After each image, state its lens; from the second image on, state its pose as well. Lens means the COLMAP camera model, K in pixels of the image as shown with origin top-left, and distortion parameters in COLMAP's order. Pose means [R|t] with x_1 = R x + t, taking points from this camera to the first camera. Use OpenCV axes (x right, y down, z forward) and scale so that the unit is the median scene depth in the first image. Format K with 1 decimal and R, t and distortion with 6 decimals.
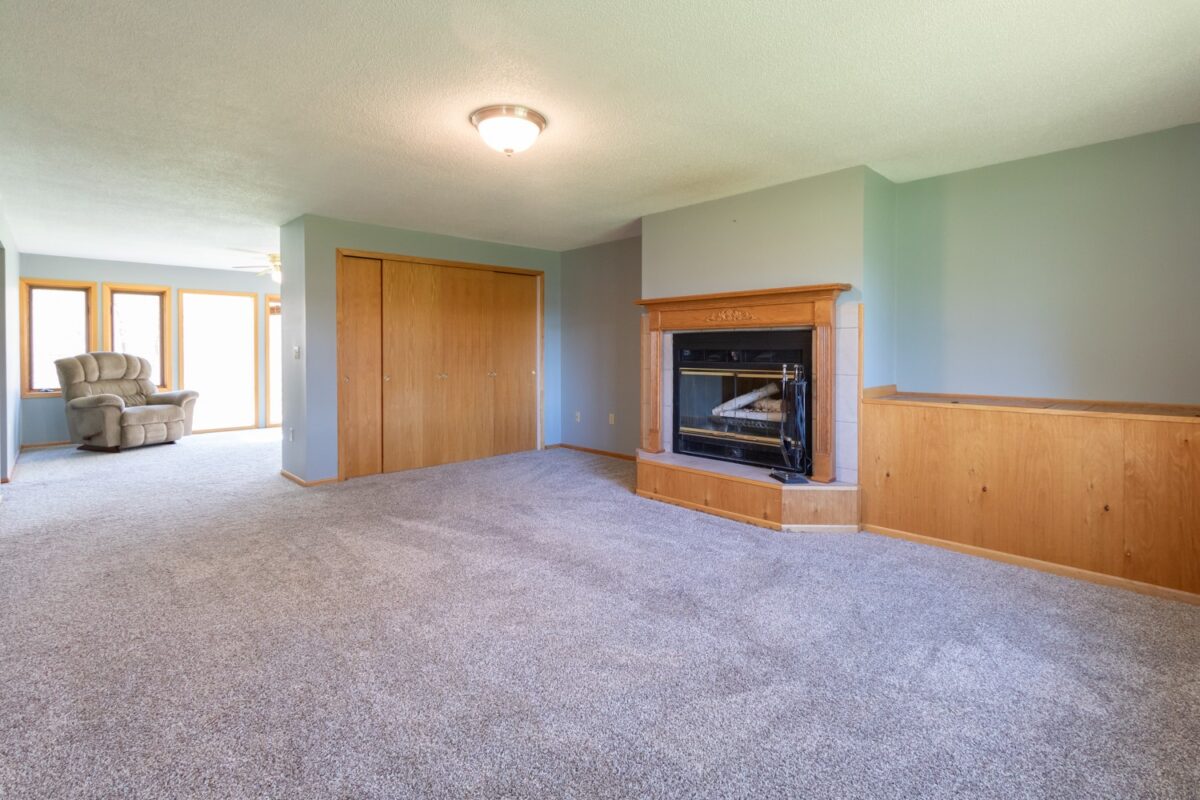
lens RADIAL K [[575.2, 0, 605.1], [0, 575.2, 386.9], [0, 0, 1]] dist [0.007865, -0.002028]
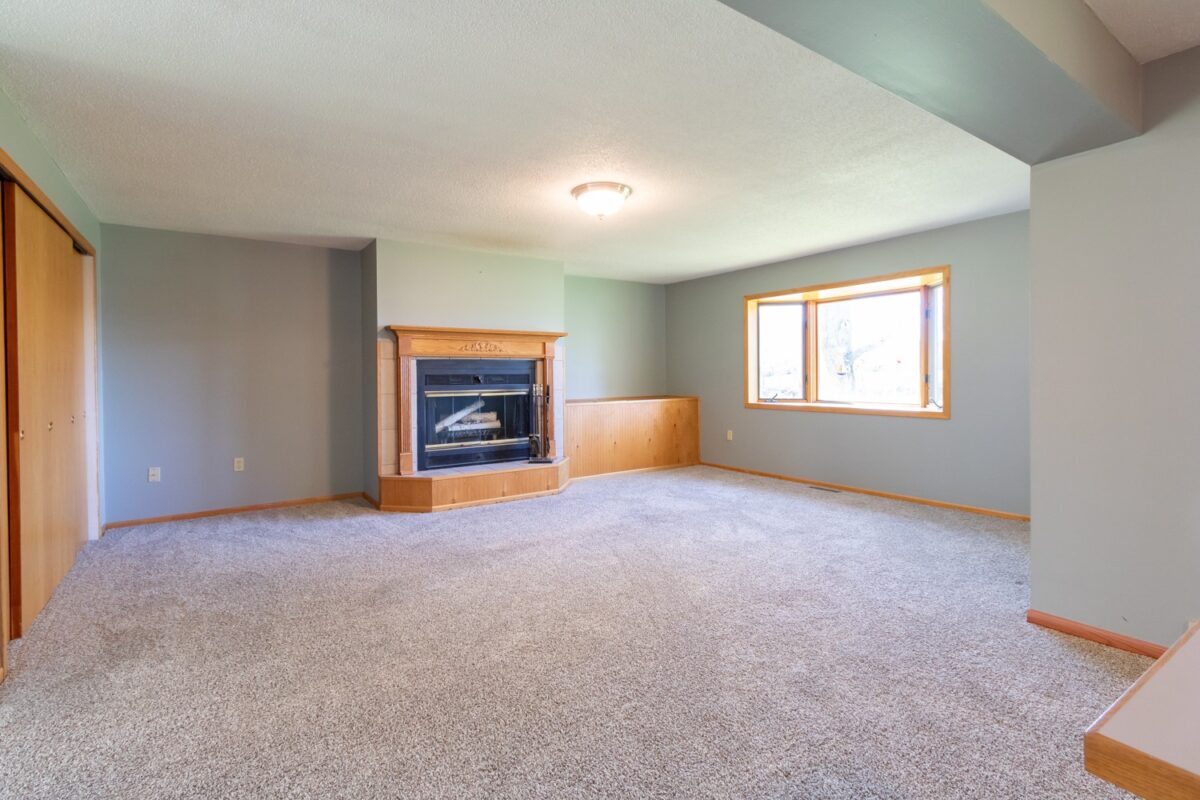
lens RADIAL K [[575.2, 0, 599.4], [0, 575.2, 394.7], [0, 0, 1]] dist [0.007865, -0.002028]
pose [[0.148084, -0.035863, 0.988324, -0.953427], [0.074592, 0.996901, 0.024997, -0.030686], [-0.986158, 0.070020, 0.150301, 0.538502]]
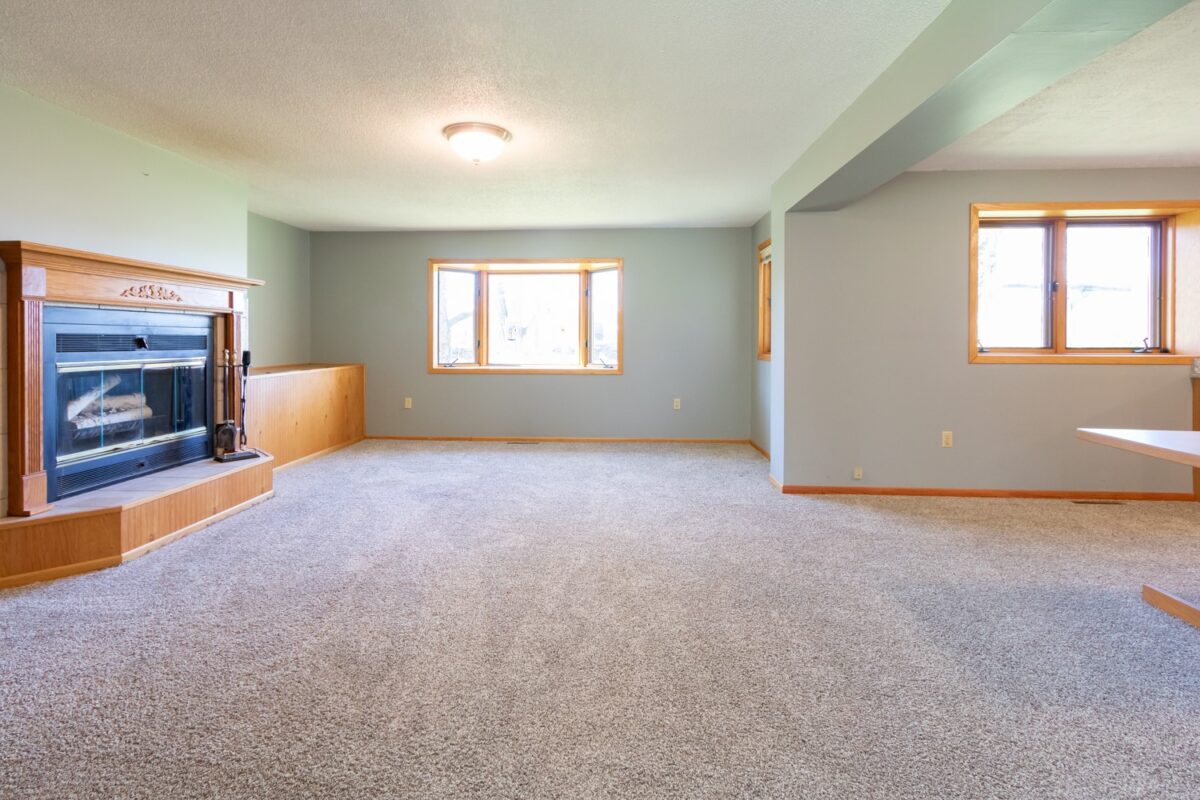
lens RADIAL K [[575.2, 0, 616.7], [0, 575.2, 339.7], [0, 0, 1]] dist [0.007865, -0.002028]
pose [[-0.701702, -0.003920, 0.712460, -0.796019], [0.044515, 0.997790, 0.049332, -0.066441], [-0.711079, 0.066331, -0.699976, 1.063886]]
